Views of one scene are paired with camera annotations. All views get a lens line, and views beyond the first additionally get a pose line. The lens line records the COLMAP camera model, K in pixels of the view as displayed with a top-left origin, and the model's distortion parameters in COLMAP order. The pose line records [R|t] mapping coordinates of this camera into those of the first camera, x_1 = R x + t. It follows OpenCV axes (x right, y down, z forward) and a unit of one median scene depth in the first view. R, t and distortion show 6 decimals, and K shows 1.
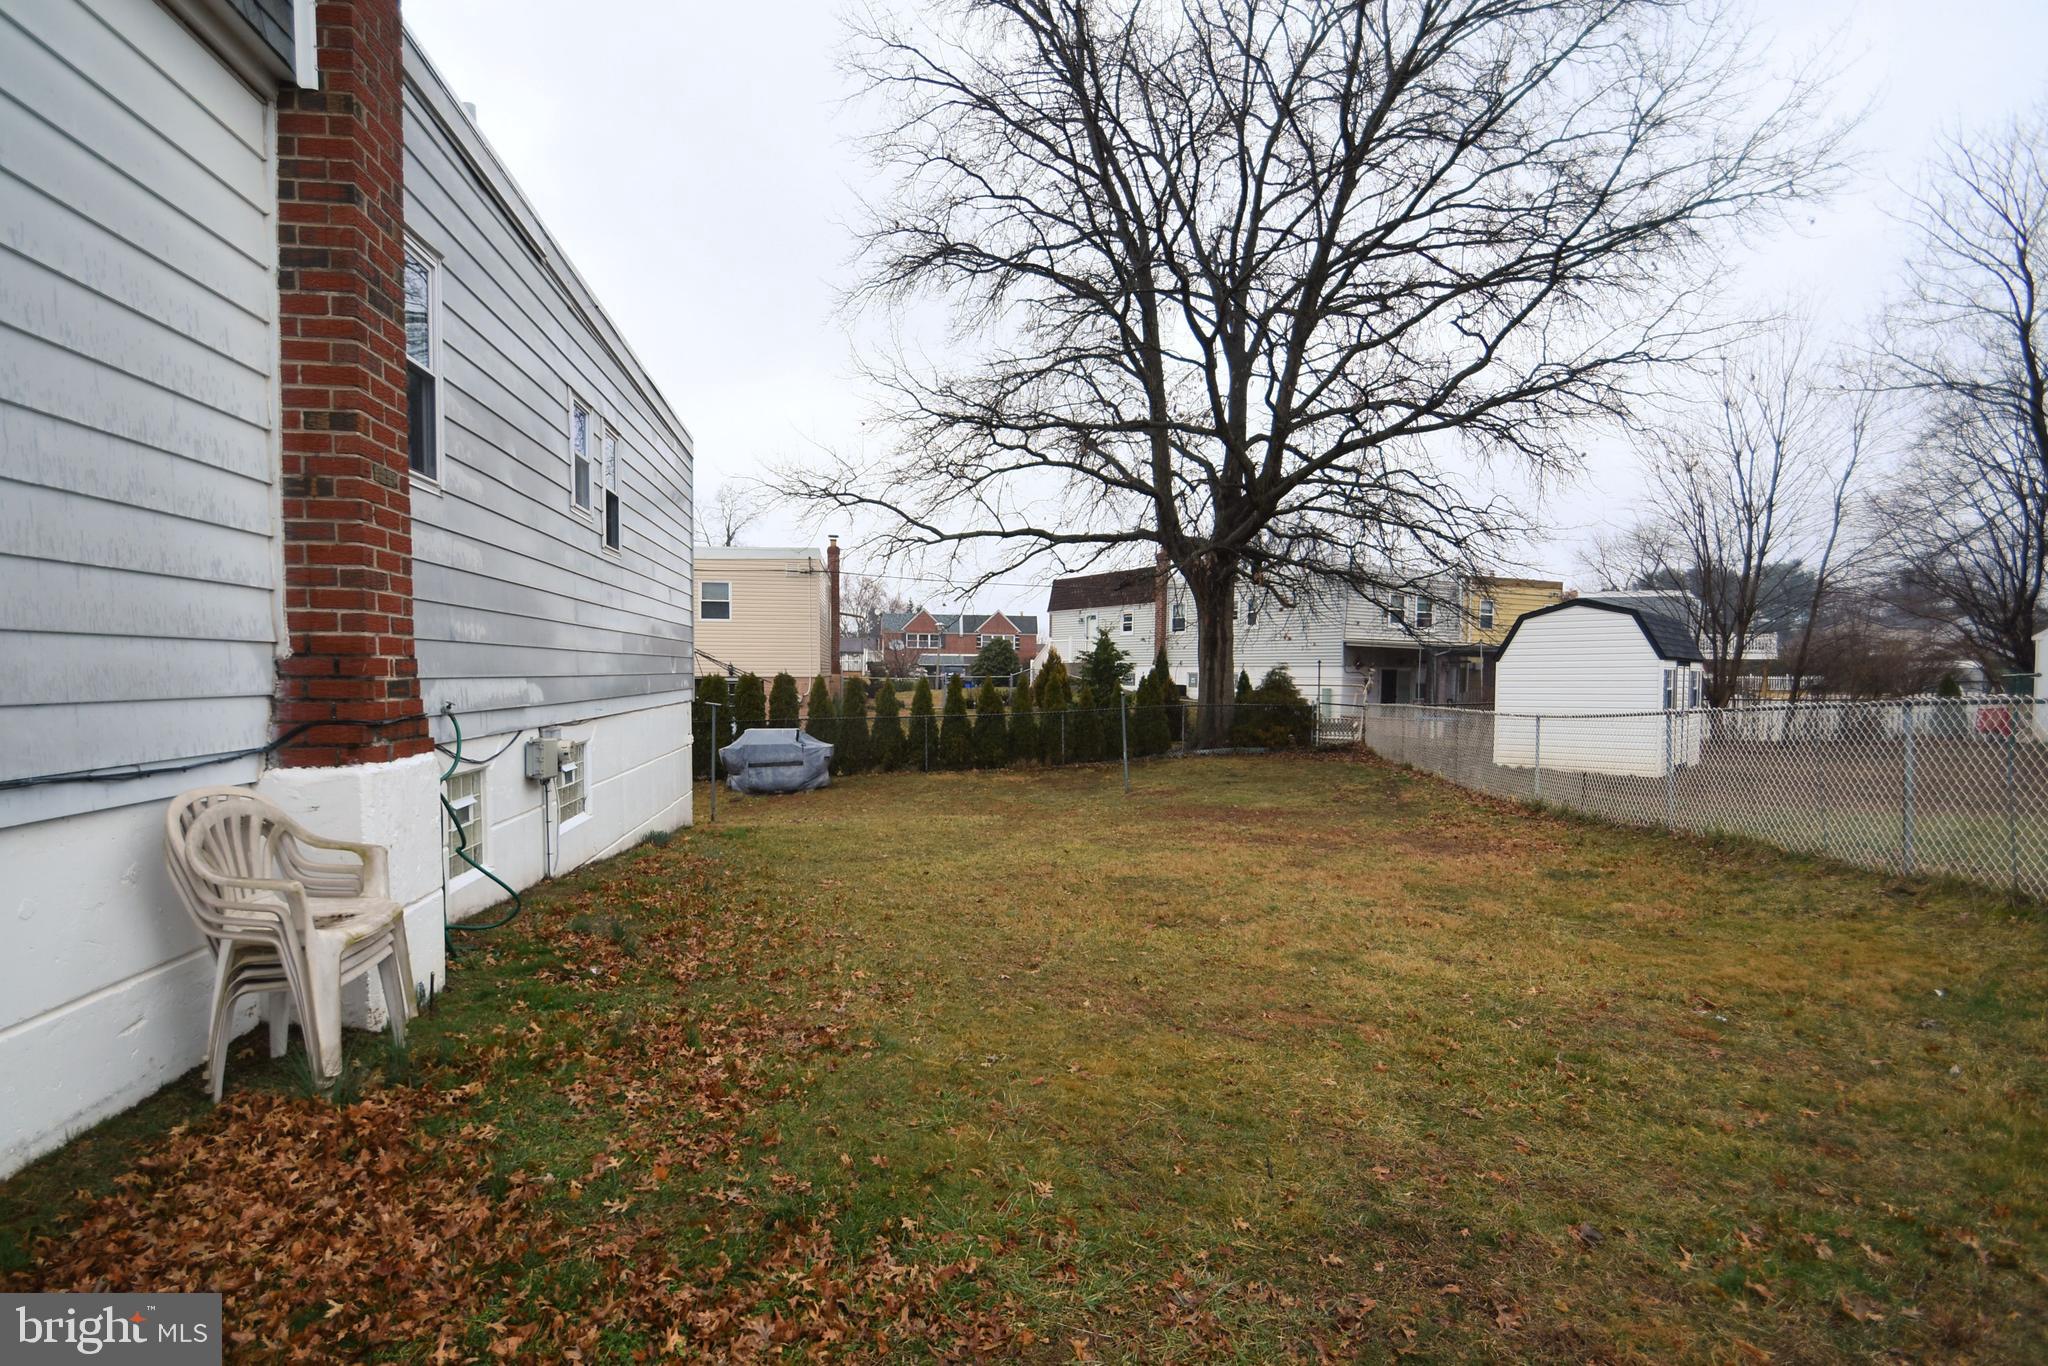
lens RADIAL K [[922.2, 0, 988.7], [0, 922.2, 718.8], [0, 0, 1]] dist [0.001008, -0.000459]
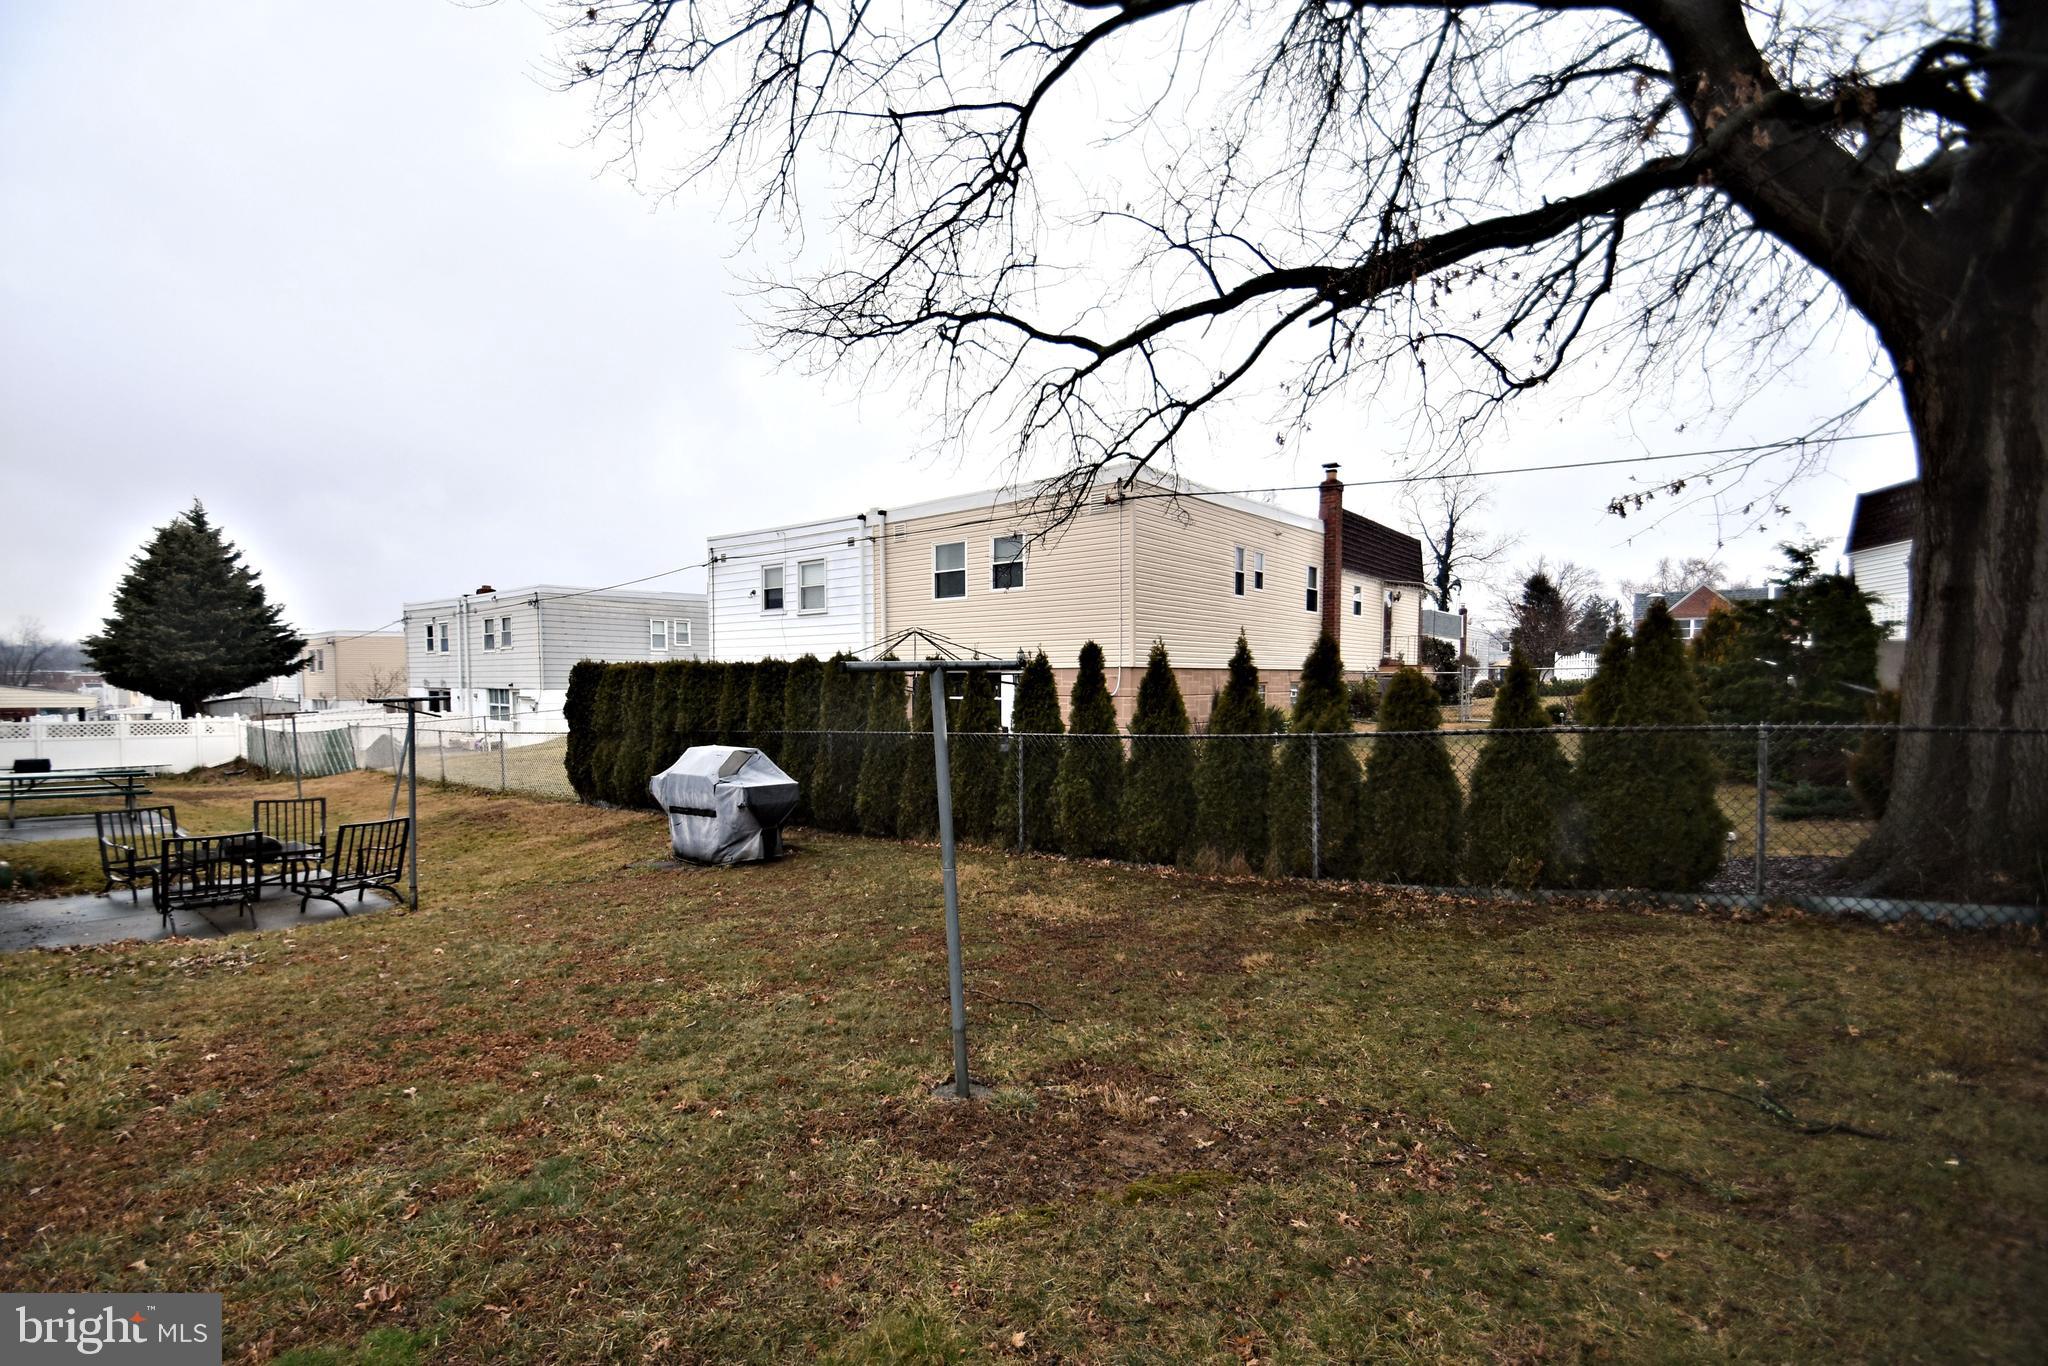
lens RADIAL K [[922.2, 0, 988.7], [0, 922.2, 718.8], [0, 0, 1]] dist [0.001008, -0.000459]
pose [[0.686520, 0.016725, -0.726919, 0.290878], [-0.031757, 0.999471, -0.006996, -0.008113], [0.726417, 0.027888, 0.686688, 0.739971]]
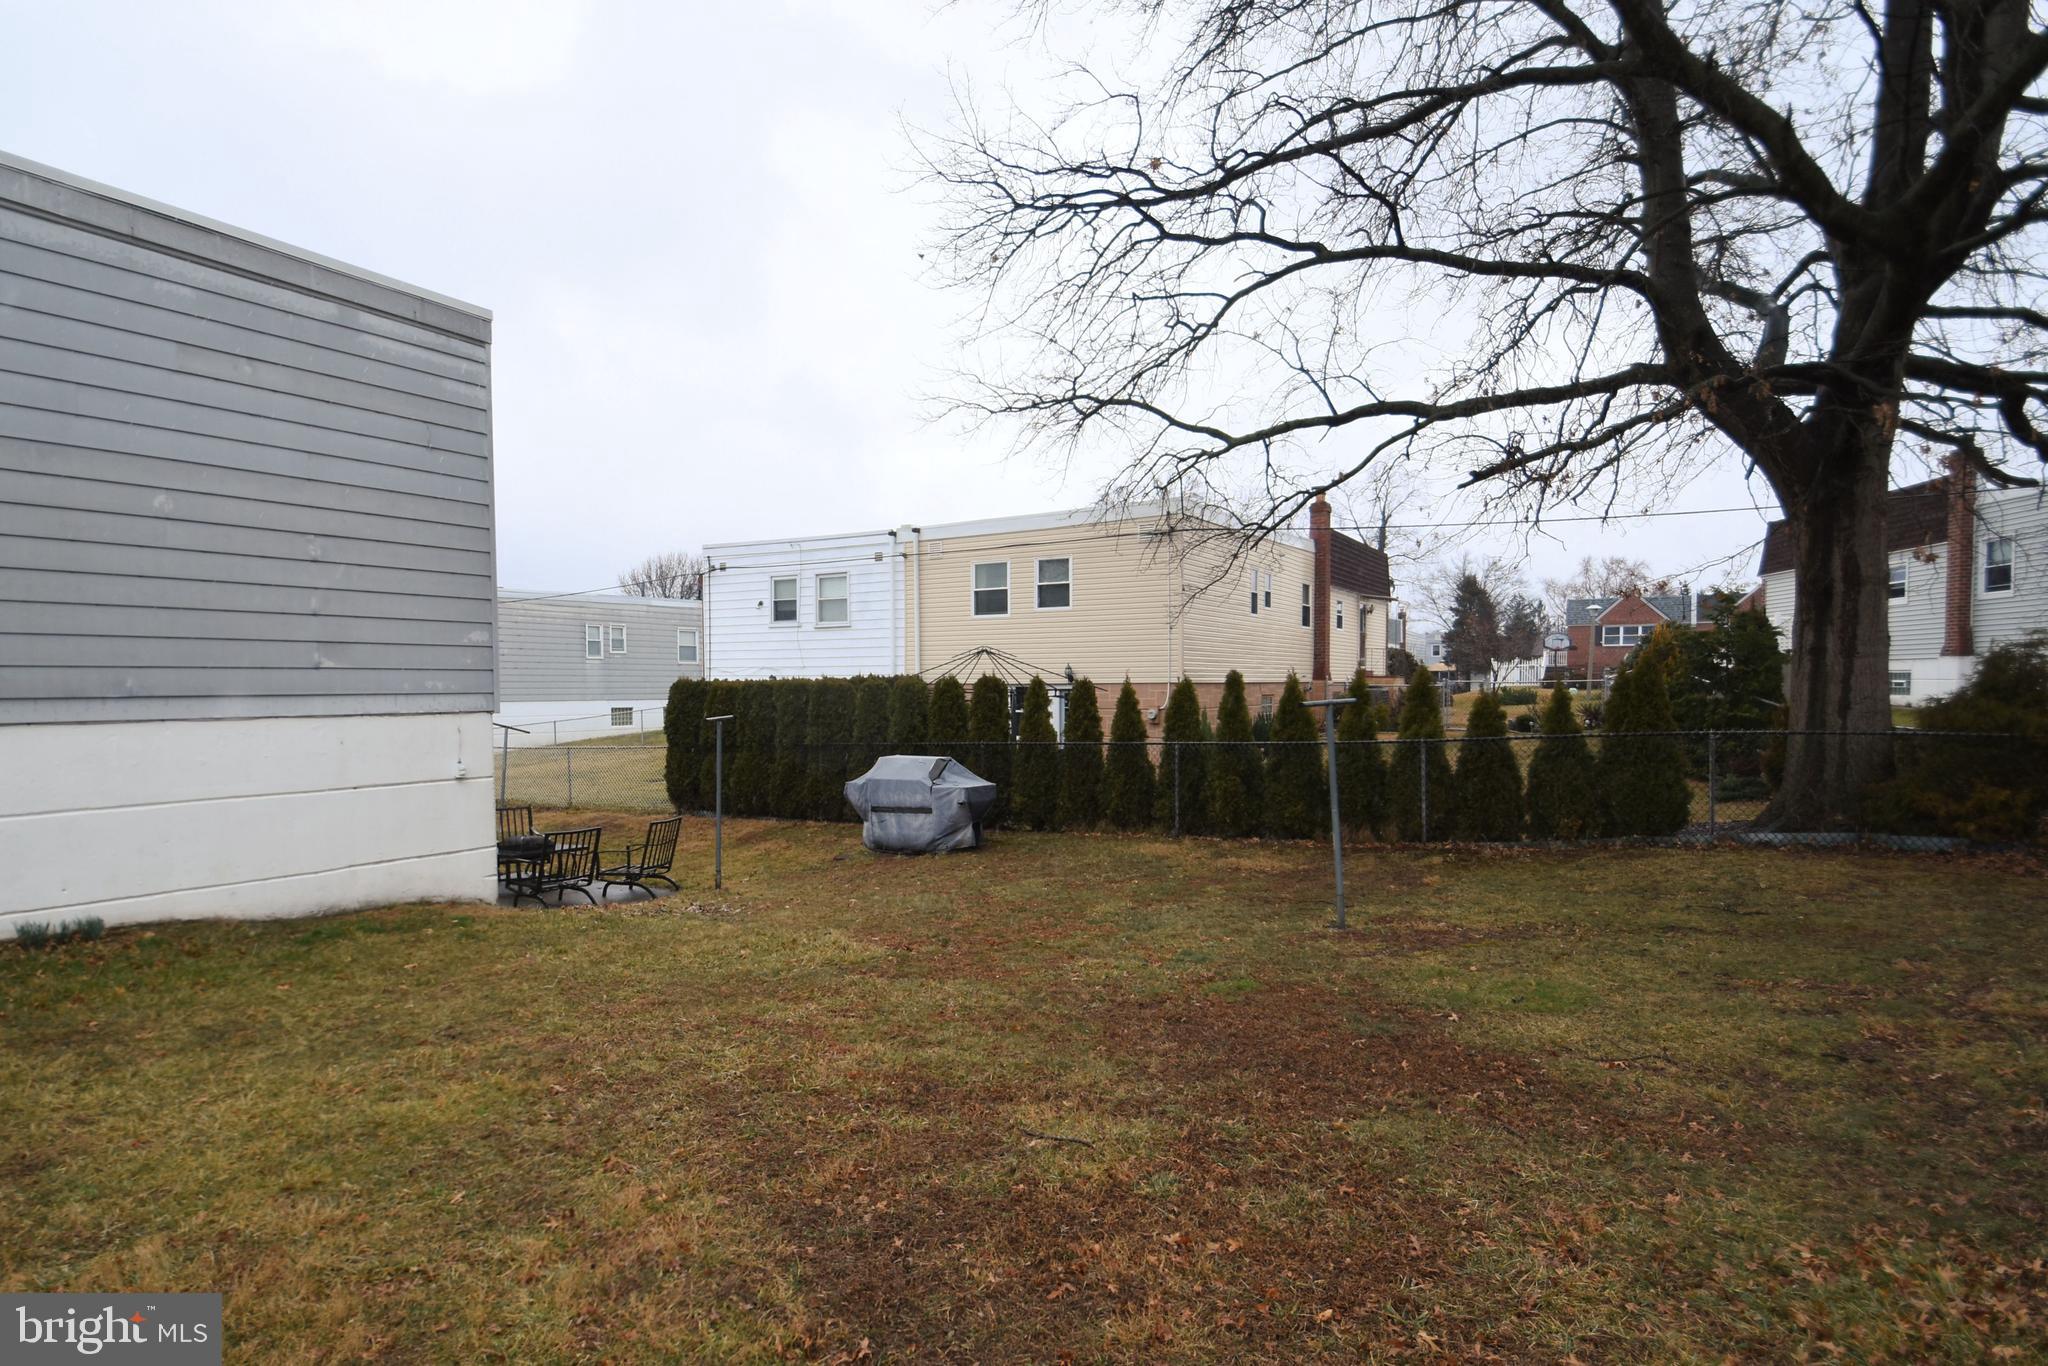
lens RADIAL K [[1055.0, 0, 1025.2], [0, 1055.0, 718.9], [0, 0, 1]] dist [-0.022140, 0.040031]
pose [[0.780191, 0.004503, -0.625525, 0.311729], [-0.023259, 0.999491, -0.021816, -0.001733], [0.625109, 0.031570, 0.779899, 0.454965]]
